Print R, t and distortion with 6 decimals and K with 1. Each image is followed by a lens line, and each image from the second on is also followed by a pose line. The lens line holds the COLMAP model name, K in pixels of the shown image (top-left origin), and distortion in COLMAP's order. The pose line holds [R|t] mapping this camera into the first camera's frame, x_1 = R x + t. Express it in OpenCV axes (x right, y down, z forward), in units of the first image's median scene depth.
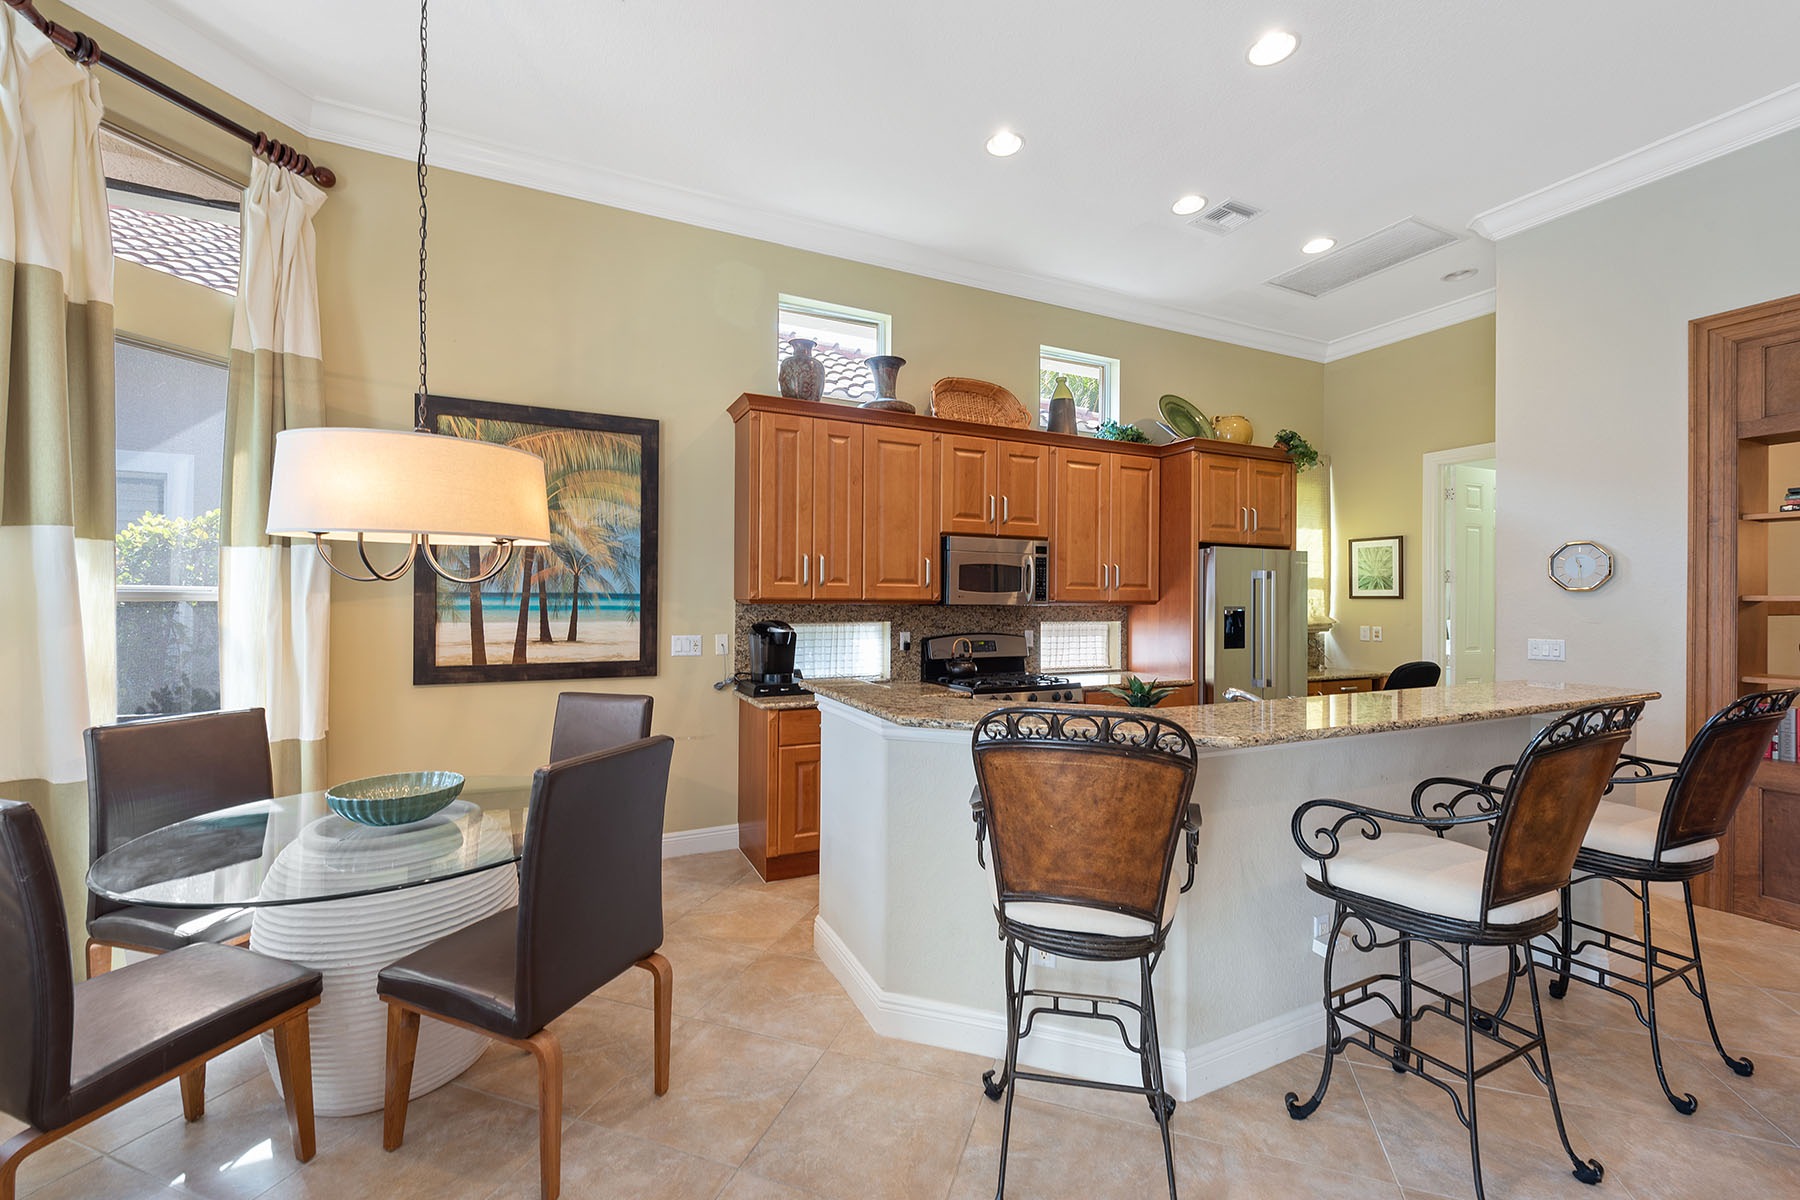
lens RADIAL K [[749.3, 0, 903.5], [0, 749.3, 605.6], [0, 0, 1]] dist [0.017583, -0.001375]
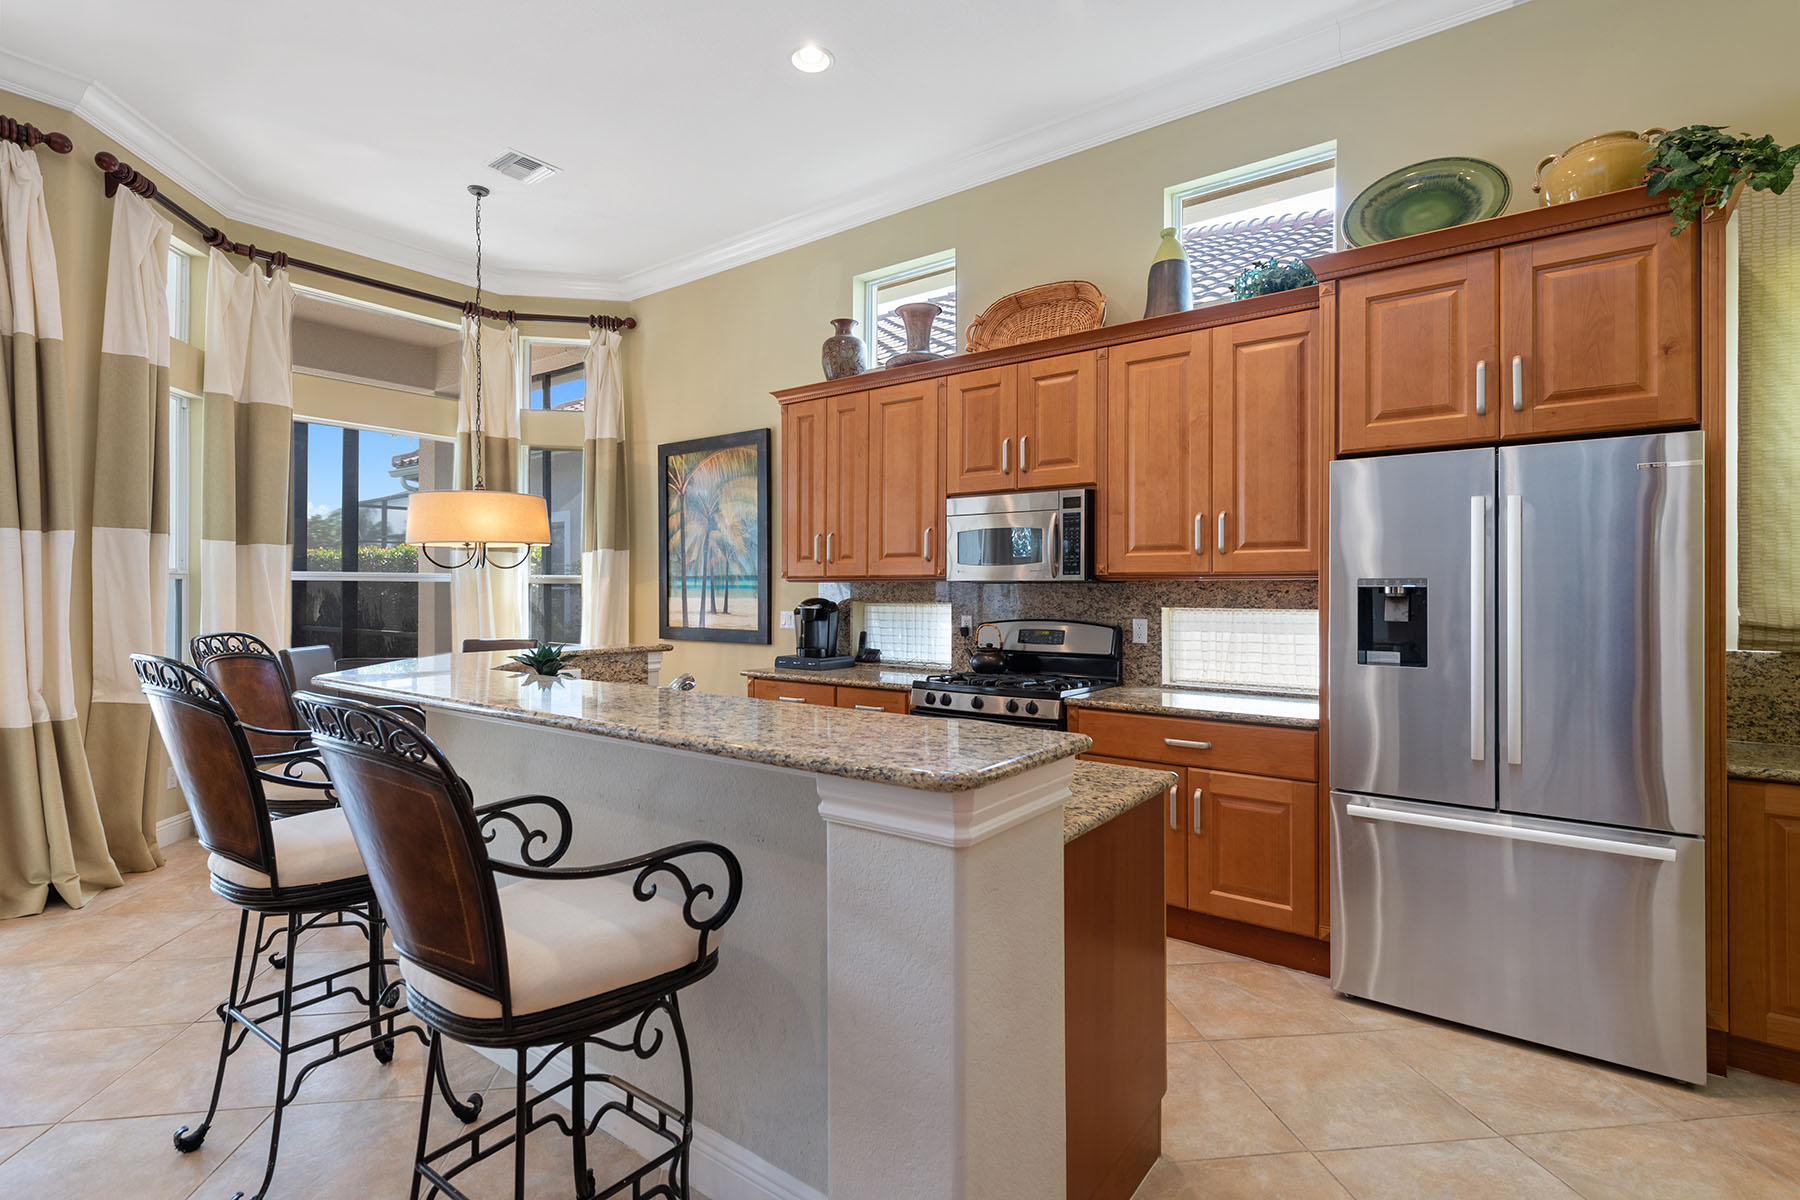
lens RADIAL K [[846.0, 0, 906.8], [0, 846.0, 592.1], [0, 0, 1]] dist [0.011893, -0.003240]
pose [[0.454881, 0.001136, -0.890552, 0.955427], [0.001672, 0.999996, 0.002130, 0.008402], [0.890551, -0.002458, 0.454877, 0.589216]]
